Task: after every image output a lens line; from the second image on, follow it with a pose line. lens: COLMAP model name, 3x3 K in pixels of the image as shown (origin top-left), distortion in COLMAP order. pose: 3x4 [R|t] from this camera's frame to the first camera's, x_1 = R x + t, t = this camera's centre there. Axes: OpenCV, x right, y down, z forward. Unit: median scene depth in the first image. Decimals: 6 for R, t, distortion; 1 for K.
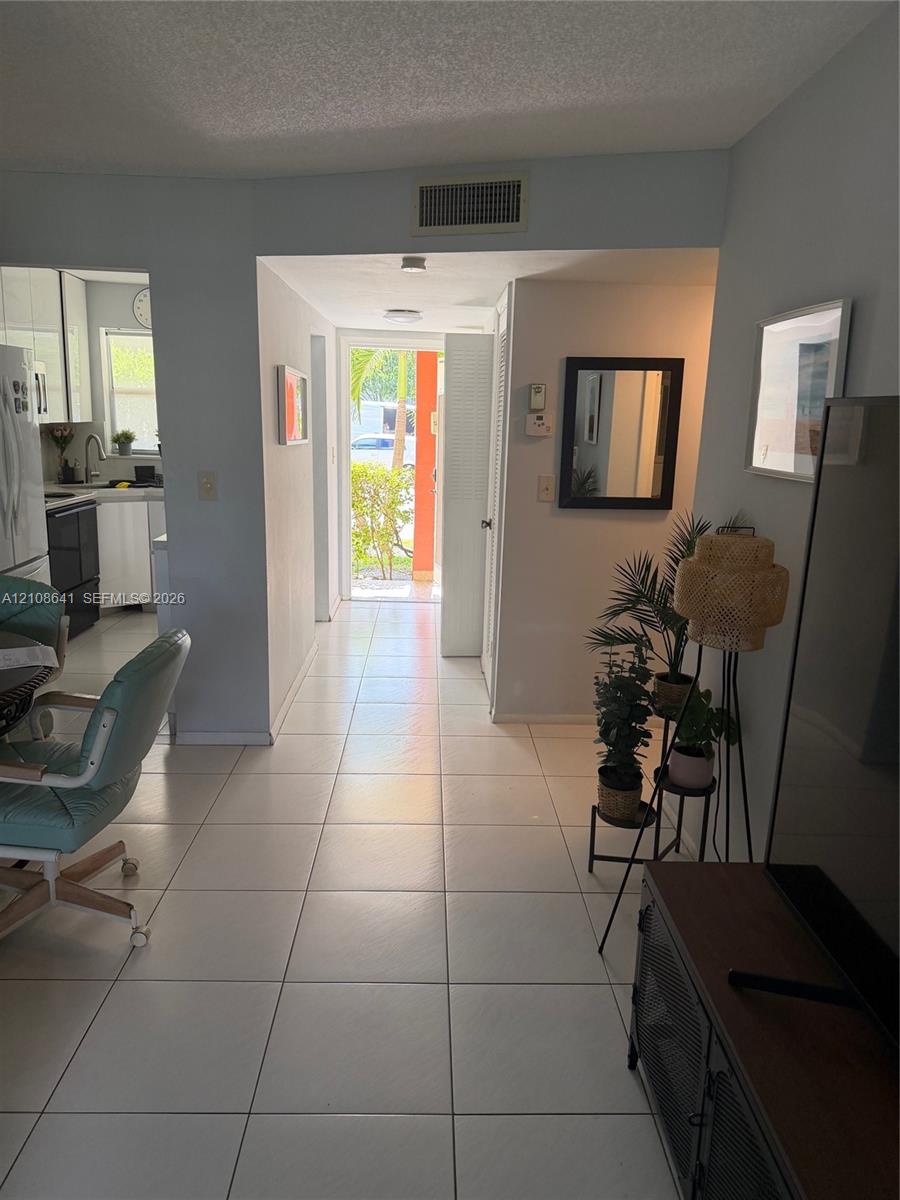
lens RADIAL K [[849.4, 0, 450.0], [0, 849.4, 600.0], [0, 0, 1]] dist [0.075166, -0.087108]
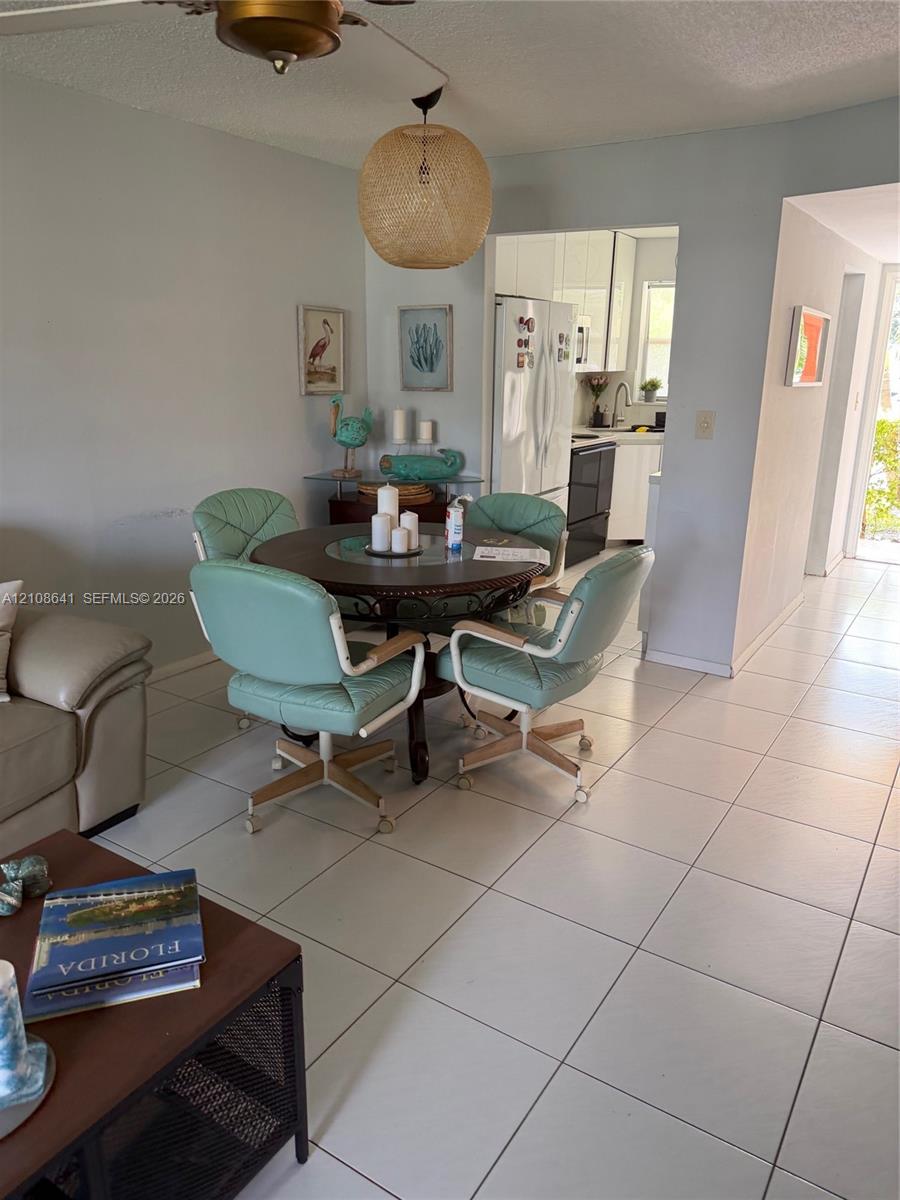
lens RADIAL K [[849.4, 0, 450.0], [0, 849.4, 600.0], [0, 0, 1]] dist [0.075166, -0.087108]
pose [[0.826336, 0.140847, -0.545280, 0.043099], [-0.112545, 0.989990, 0.085162, 0.017158], [0.551817, -0.009004, 0.833917, -0.041902]]
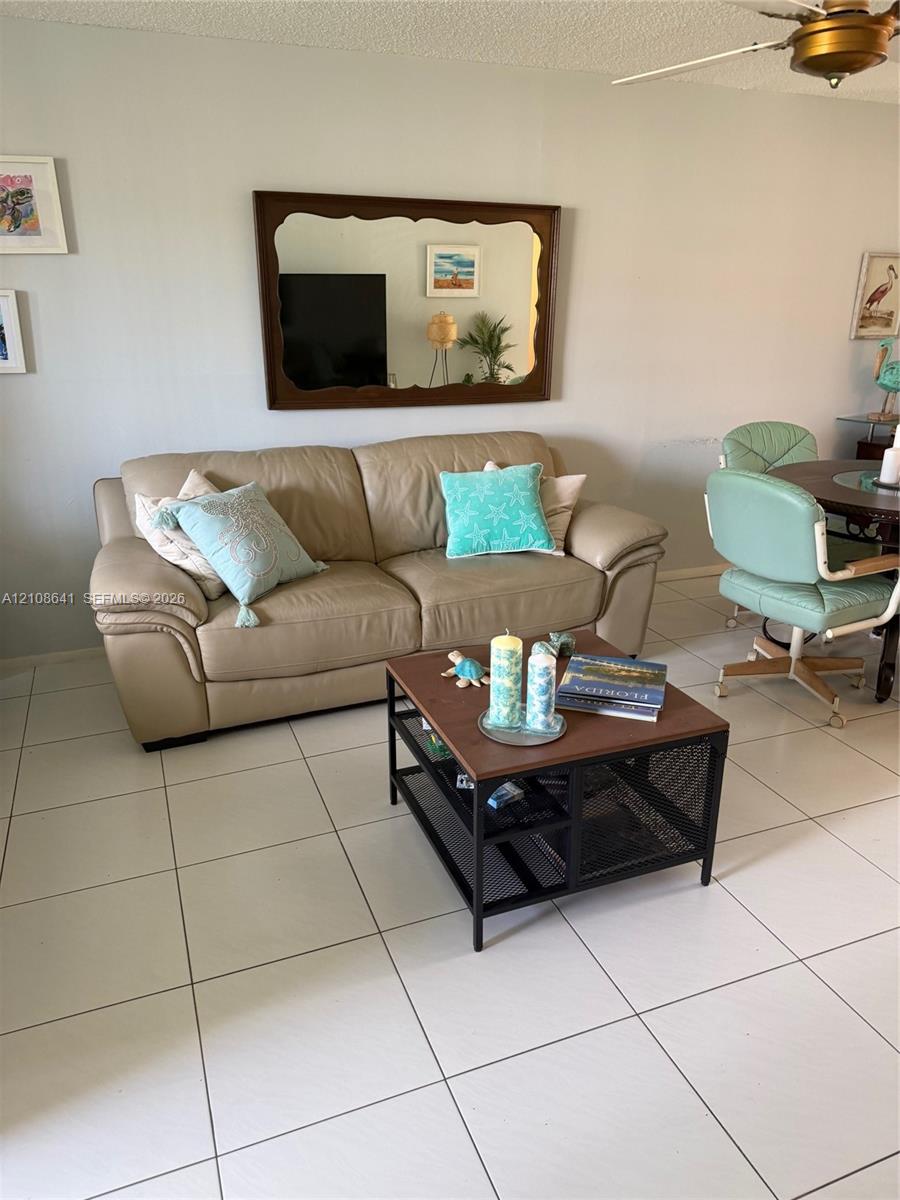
lens RADIAL K [[849.4, 0, 450.0], [0, 849.4, 600.0], [0, 0, 1]] dist [0.075166, -0.087108]
pose [[0.346048, 0.288380, -0.892798, 0.158975], [-0.199468, 0.952449, 0.230334, 0.038582], [0.916768, 0.098378, 0.387115, -0.113247]]
